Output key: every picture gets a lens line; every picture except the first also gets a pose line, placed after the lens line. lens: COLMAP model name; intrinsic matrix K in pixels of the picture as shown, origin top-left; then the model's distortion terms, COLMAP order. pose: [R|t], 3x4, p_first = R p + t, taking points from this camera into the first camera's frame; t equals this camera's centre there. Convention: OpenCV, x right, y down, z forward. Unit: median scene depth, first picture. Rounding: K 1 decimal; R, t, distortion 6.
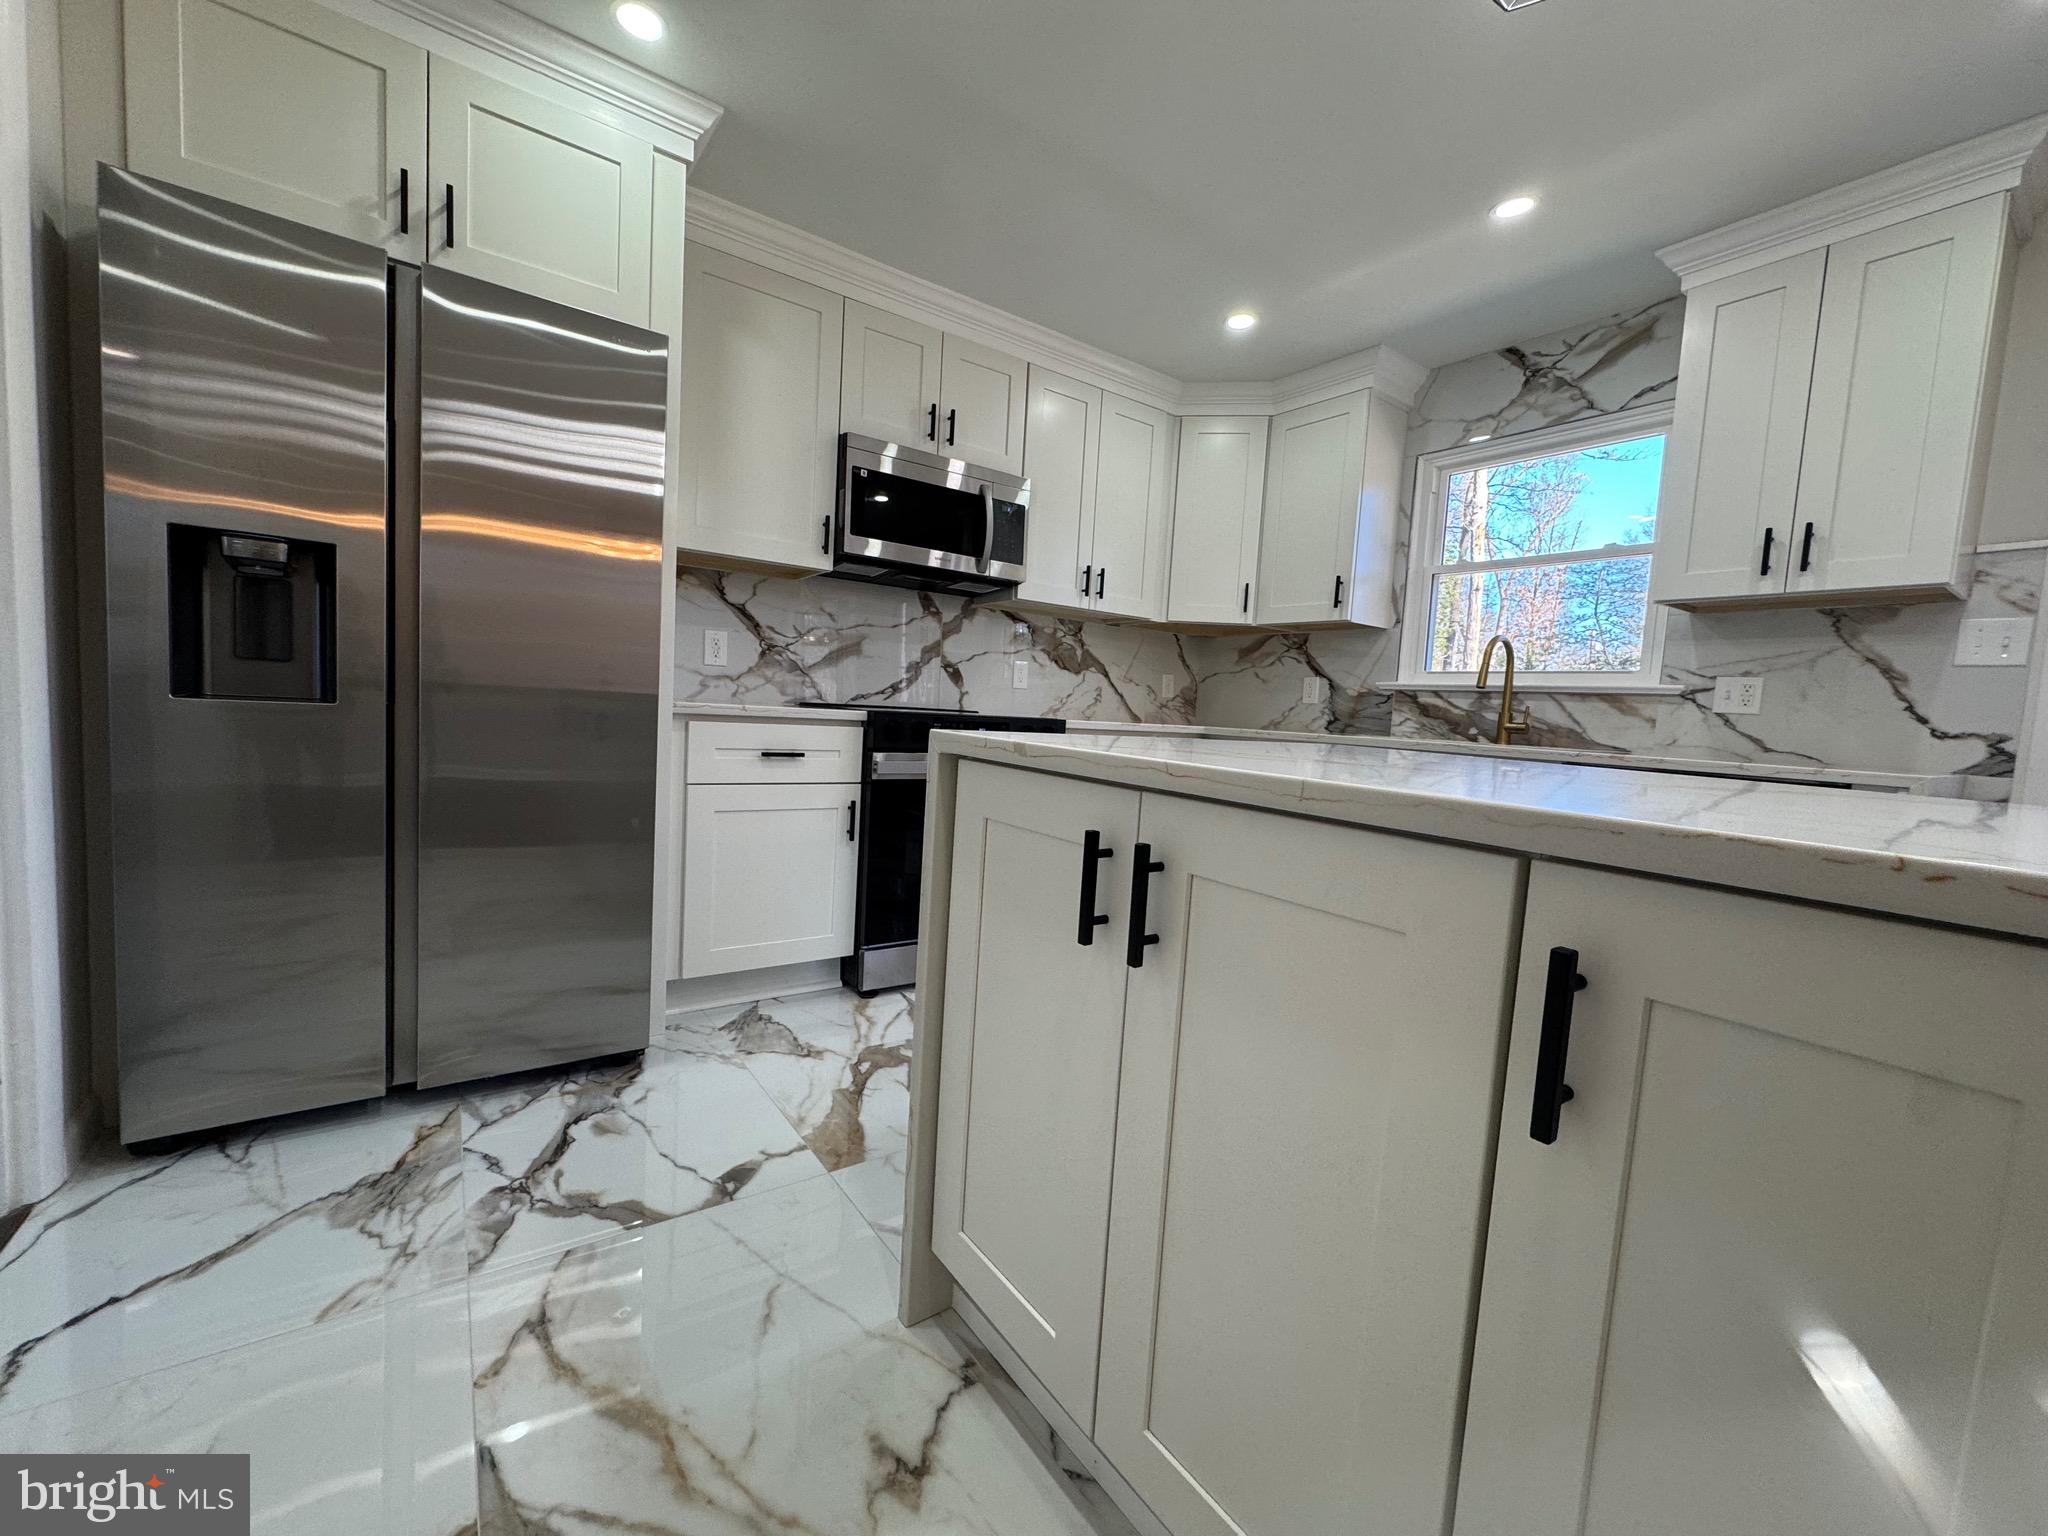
lens RADIAL K [[812.1, 0, 1021.2], [0, 812.1, 768.3], [0, 0, 1]] dist [-0.001653, 0.000107]
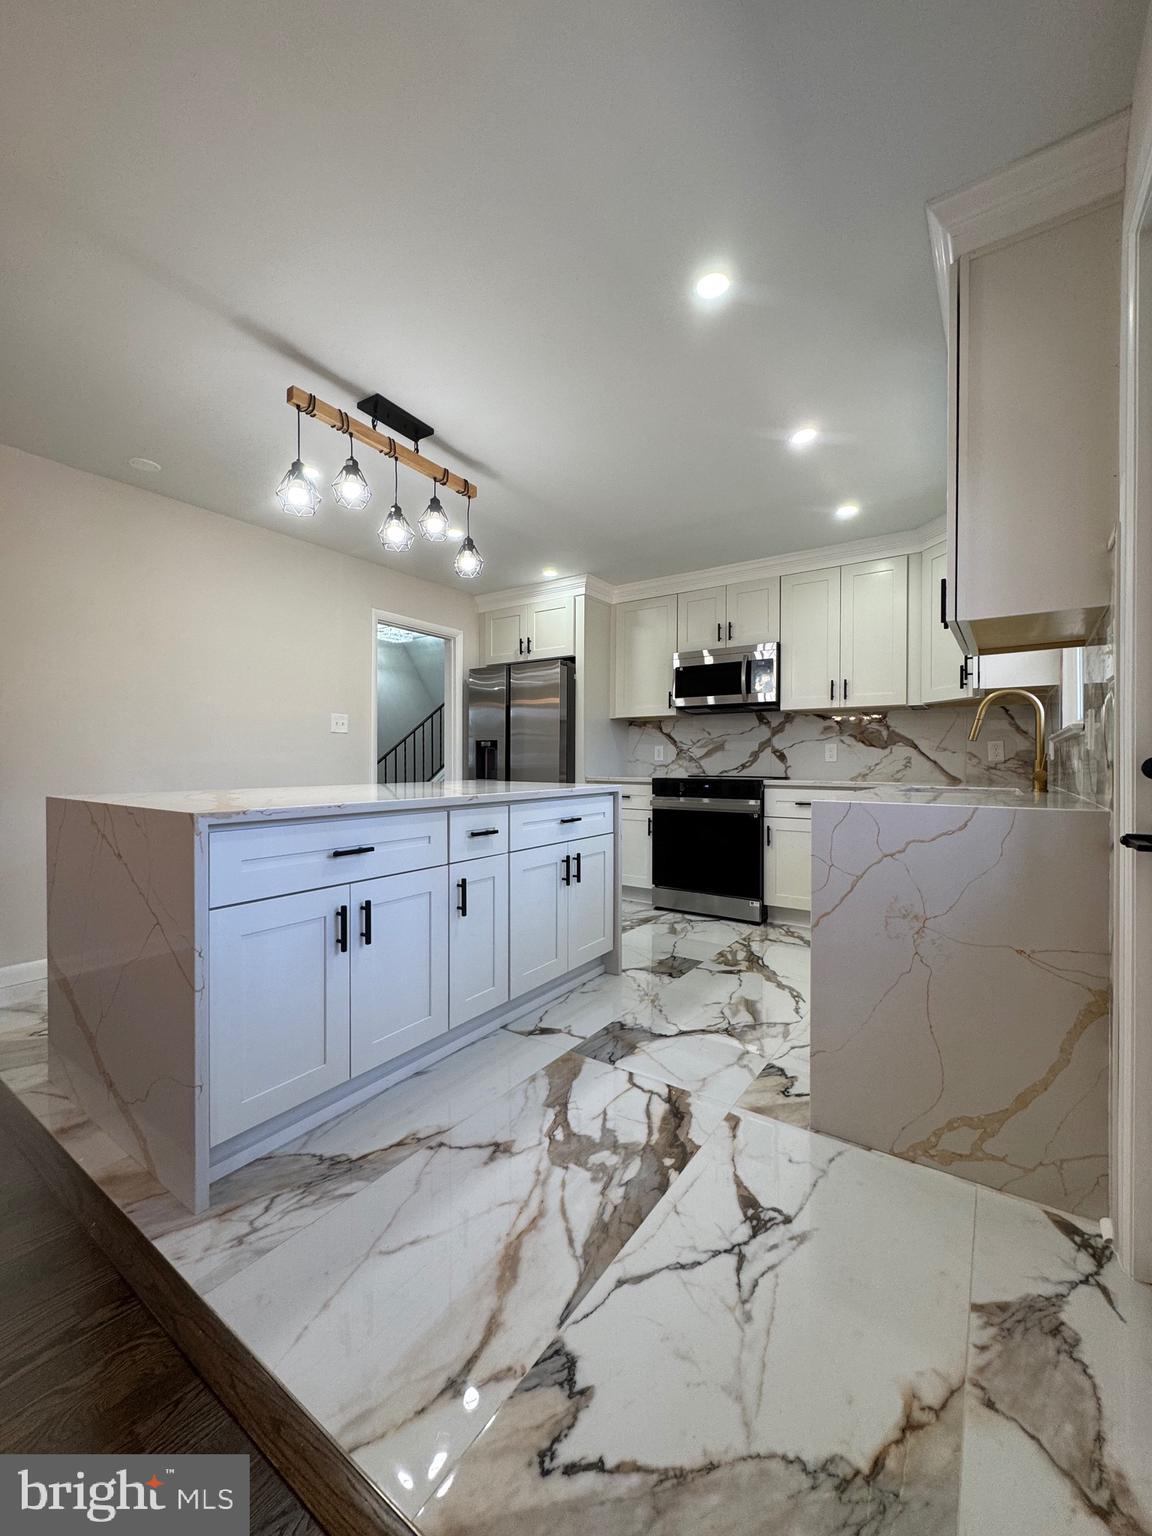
lens RADIAL K [[609.1, 0, 574.8], [0, 609.1, 765.2], [0, 0, 1]] dist [-0.001653, 0.000107]
pose [[0.334837, -0.052583, -0.940808, 1.156872], [-0.057237, 0.995463, -0.076008, 0.029764], [0.940536, 0.079299, 0.330308, 0.203343]]
